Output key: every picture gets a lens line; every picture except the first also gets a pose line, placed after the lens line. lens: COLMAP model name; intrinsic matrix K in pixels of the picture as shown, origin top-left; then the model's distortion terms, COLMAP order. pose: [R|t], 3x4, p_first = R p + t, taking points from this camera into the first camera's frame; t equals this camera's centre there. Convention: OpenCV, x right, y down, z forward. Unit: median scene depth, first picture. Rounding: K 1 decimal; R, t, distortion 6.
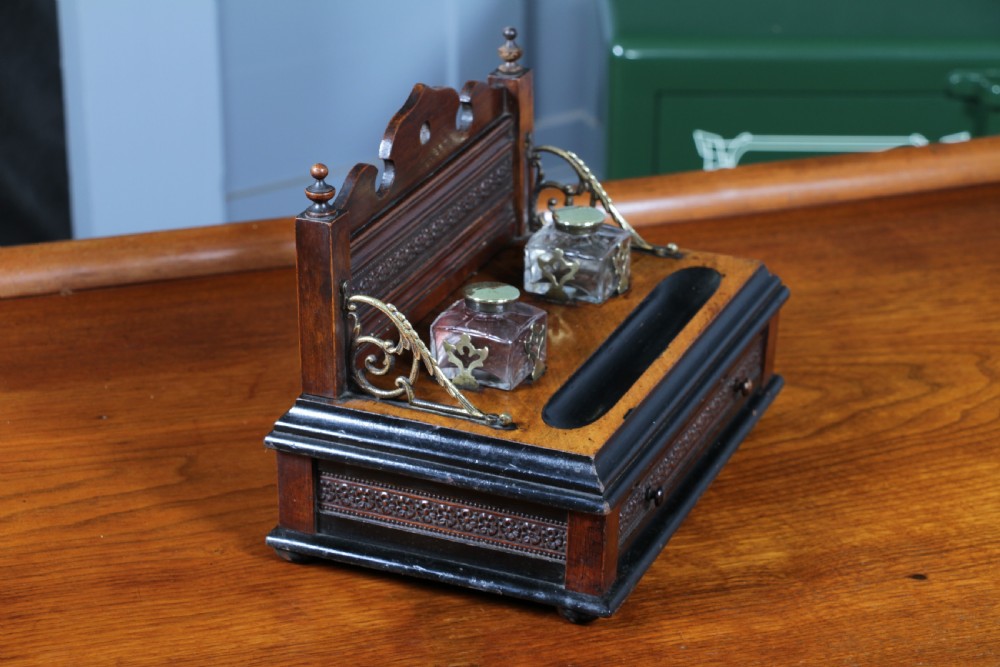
lens RADIAL K [[2625.4, 0, 501.4], [0, 2625.4, 332.8], [0, 0, 1]] dist [0.326340, 0.318323]
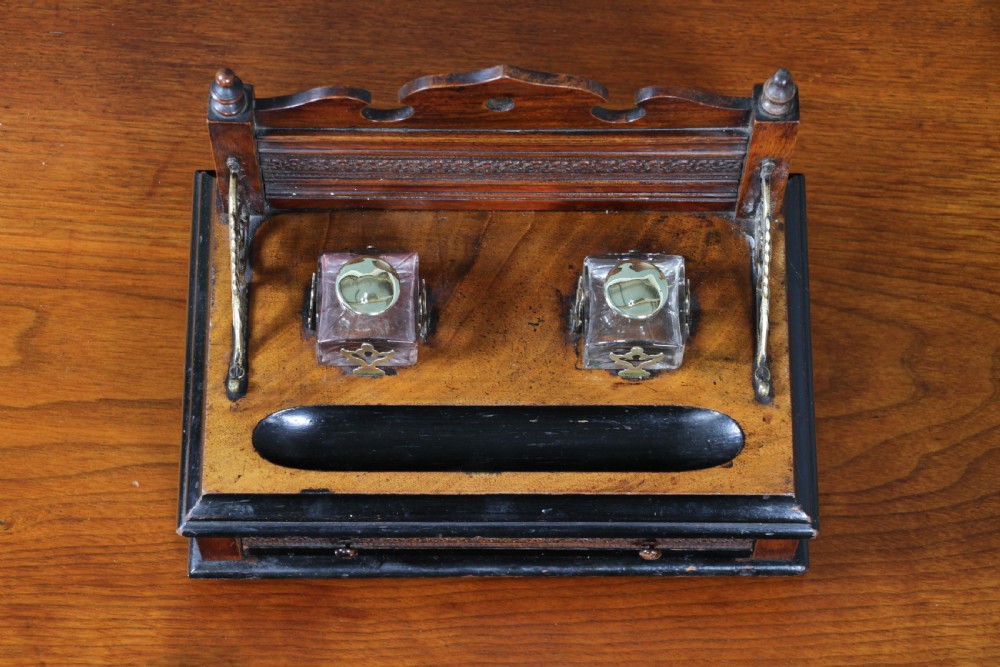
lens RADIAL K [[2873.6, 0, 498.2], [0, 2873.6, 335.0], [0, 0, 1]] dist [0.382598, 0.300245]
pose [[0.945299, 0.300666, -0.126530, 0.165725], [-0.128990, 0.700803, 0.701596, -0.697487], [0.299618, -0.646897, 0.701251, 0.362629]]
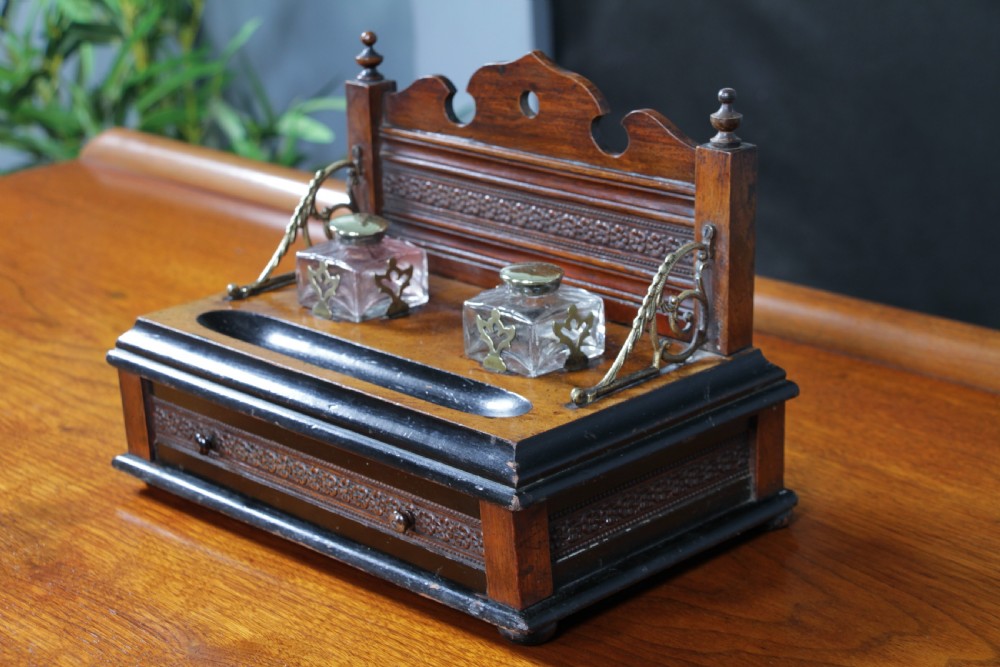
lens RADIAL K [[2166.1, 0, 500.9], [0, 2166.1, 334.8], [0, 0, 1]] dist [0.207531, 0.098107]
pose [[0.425629, 0.261180, -0.866386, 0.707808], [-0.319811, 0.939069, 0.125977, -0.117591], [0.846499, 0.223460, 0.483224, 0.698608]]
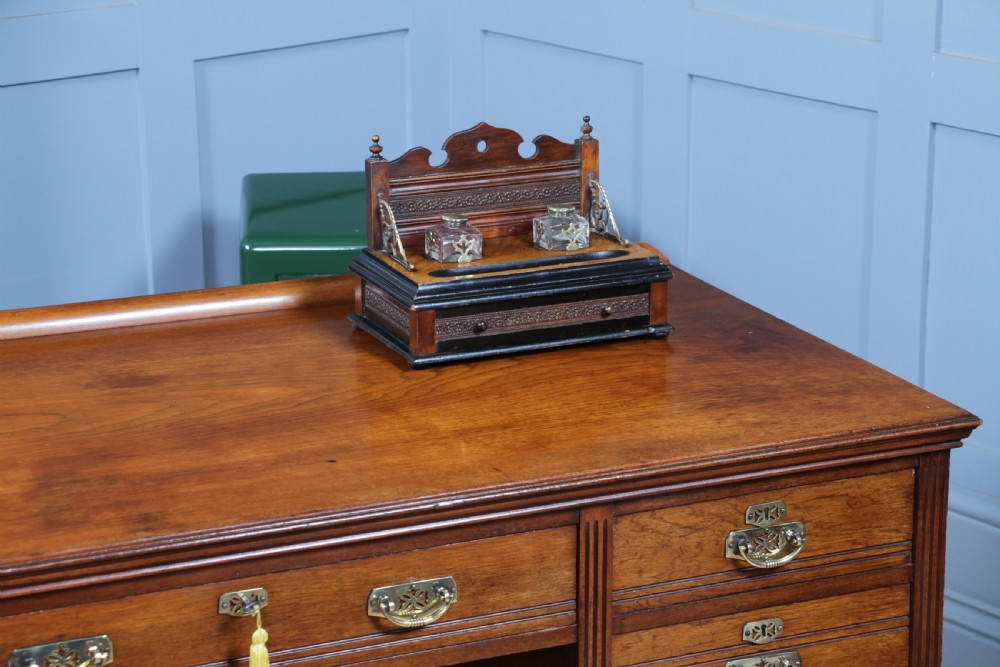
lens RADIAL K [[2519.1, 0, 497.7], [0, 2519.1, 334.8], [0, 0, 1]] dist [0.131955, -0.197519]
pose [[0.996516, -0.037747, 0.074375, -0.110630], [0.046980, 0.990842, -0.126591, 0.286794], [-0.068915, 0.129644, 0.989163, -0.832280]]
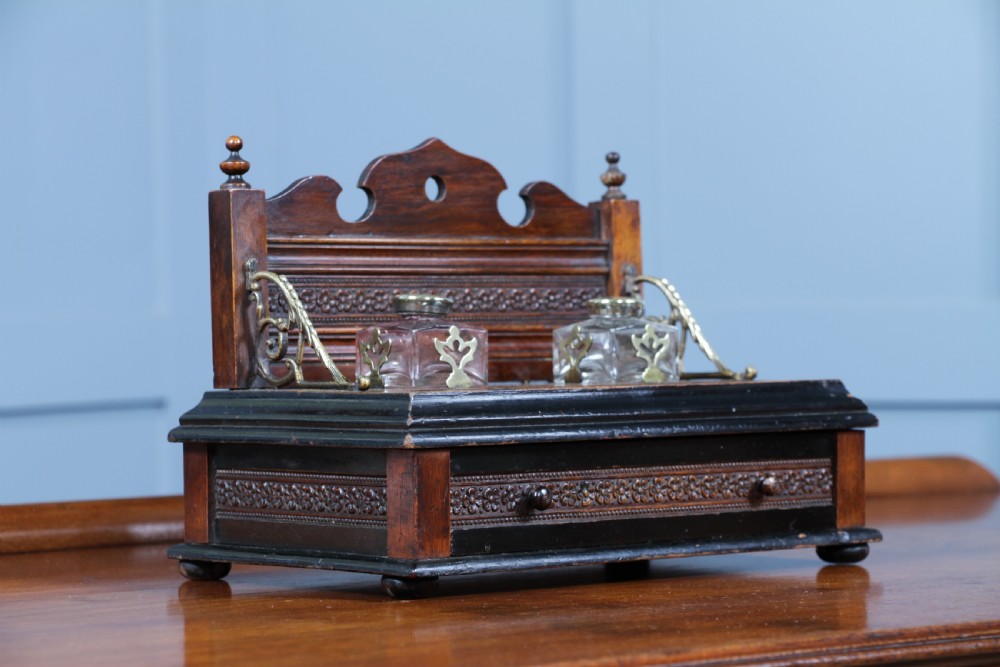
lens RADIAL K [[3000.3, 0, 497.5], [0, 3000.3, 331.6], [0, 0, 1]] dist [0.465406, -0.683618]
pose [[0.933648, -0.024934, 0.357323, -0.342661], [0.167669, 0.911955, -0.374466, 0.358382], [-0.316525, 0.409531, 0.855626, 0.140760]]
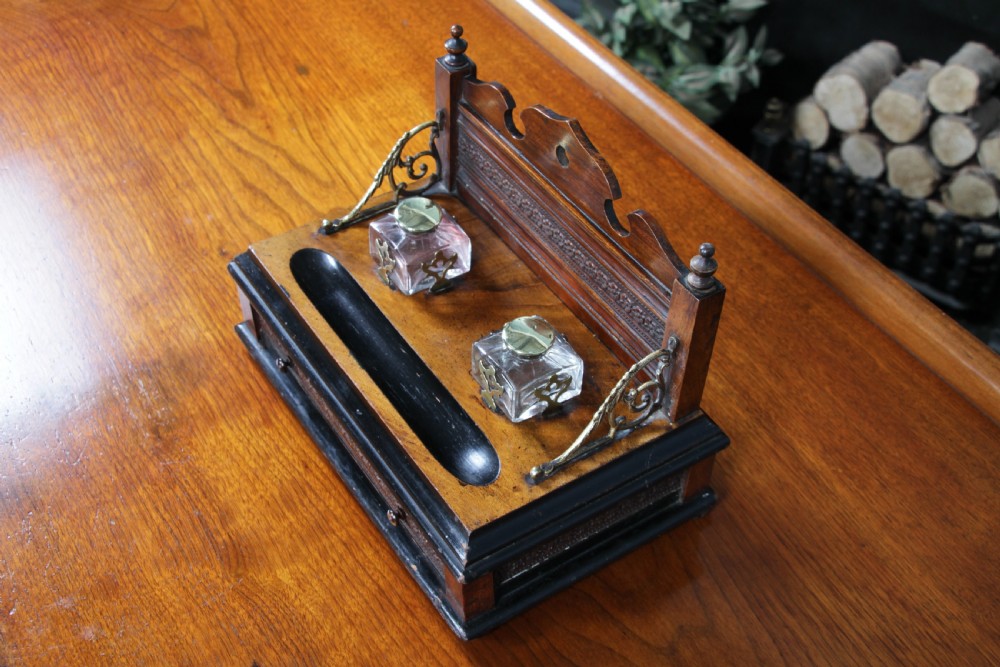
lens RADIAL K [[1307.2, 0, 500.2], [0, 1307.2, 337.1], [0, 0, 1]] dist [-0.022470, 0.063613]
pose [[0.243044, 0.684952, -0.686856, 0.446863], [-0.400351, 0.715797, 0.572148, -0.348709], [0.883543, 0.135926, 0.448192, 0.801714]]
